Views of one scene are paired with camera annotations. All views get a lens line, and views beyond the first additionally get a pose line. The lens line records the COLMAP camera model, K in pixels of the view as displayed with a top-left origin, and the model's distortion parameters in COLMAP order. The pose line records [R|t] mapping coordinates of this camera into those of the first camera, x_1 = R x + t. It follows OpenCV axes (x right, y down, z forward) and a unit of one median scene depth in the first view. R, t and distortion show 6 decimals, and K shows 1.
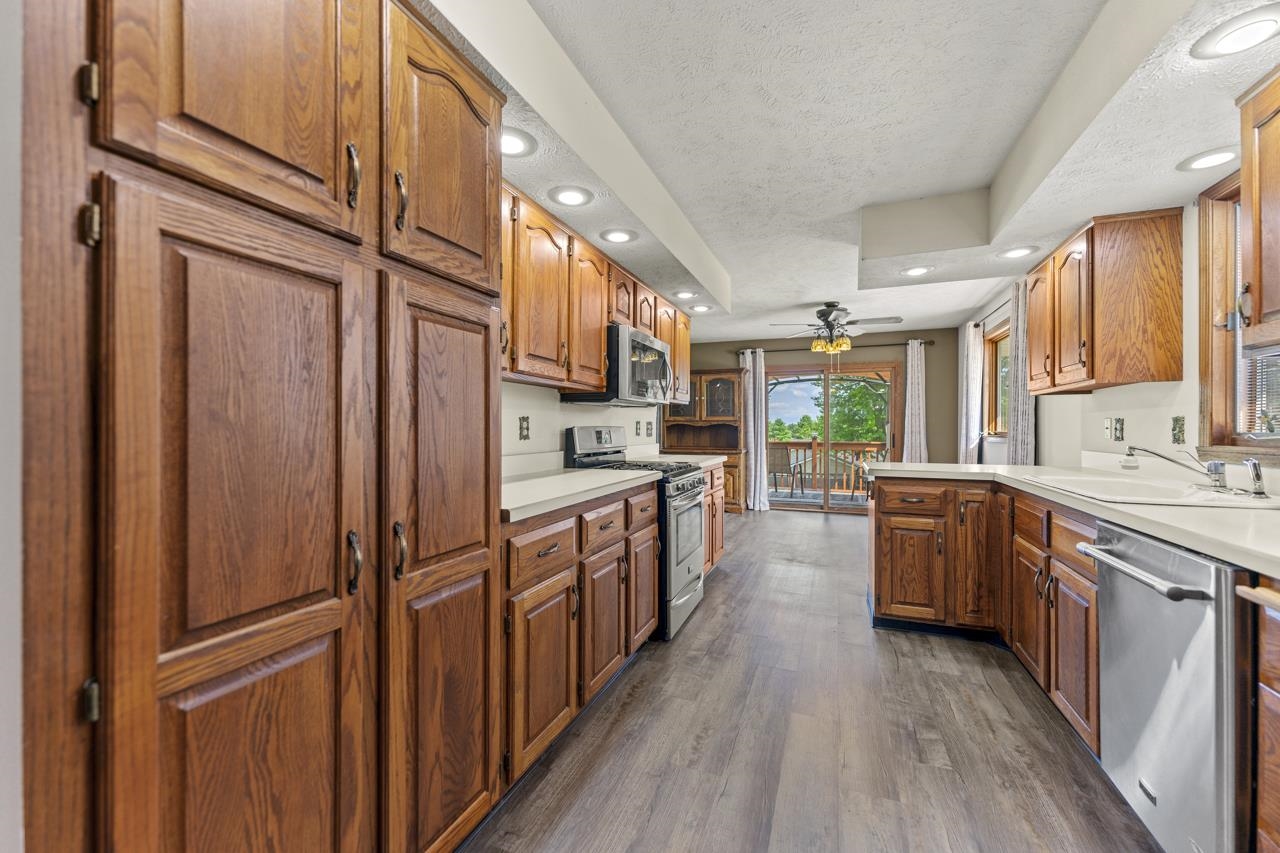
lens RADIAL K [[511.9, 0, 639.9], [0, 511.9, 431.3], [0, 0, 1]] dist [0.001323, 0.000159]
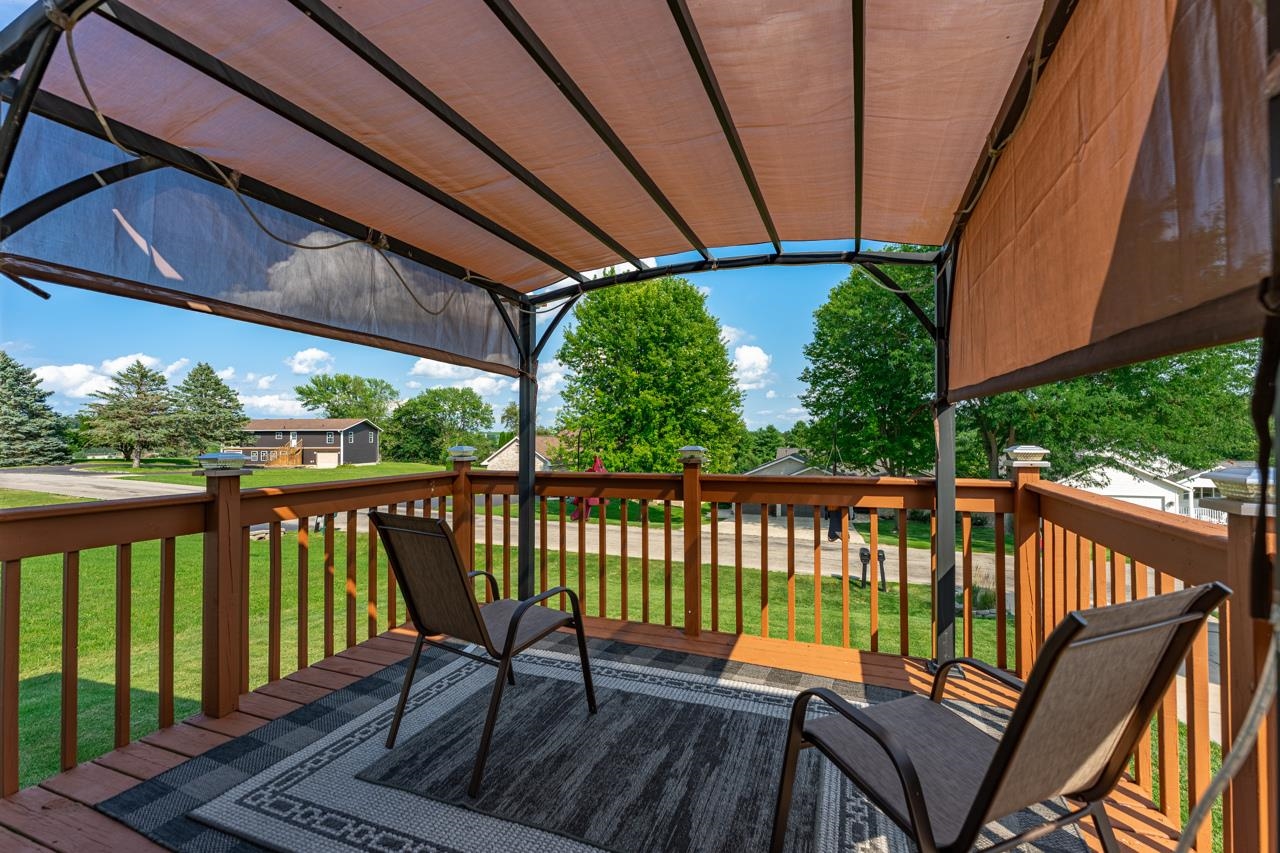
lens RADIAL K [[511.9, 0, 639.9], [0, 511.9, 431.3], [0, 0, 1]] dist [0.001323, 0.000159]
pose [[0.999986, -0.005171, -0.000717, 0.087561], [0.005160, 0.999873, -0.015058, -0.000295], [0.000795, 0.015054, 0.999886, 0.196598]]
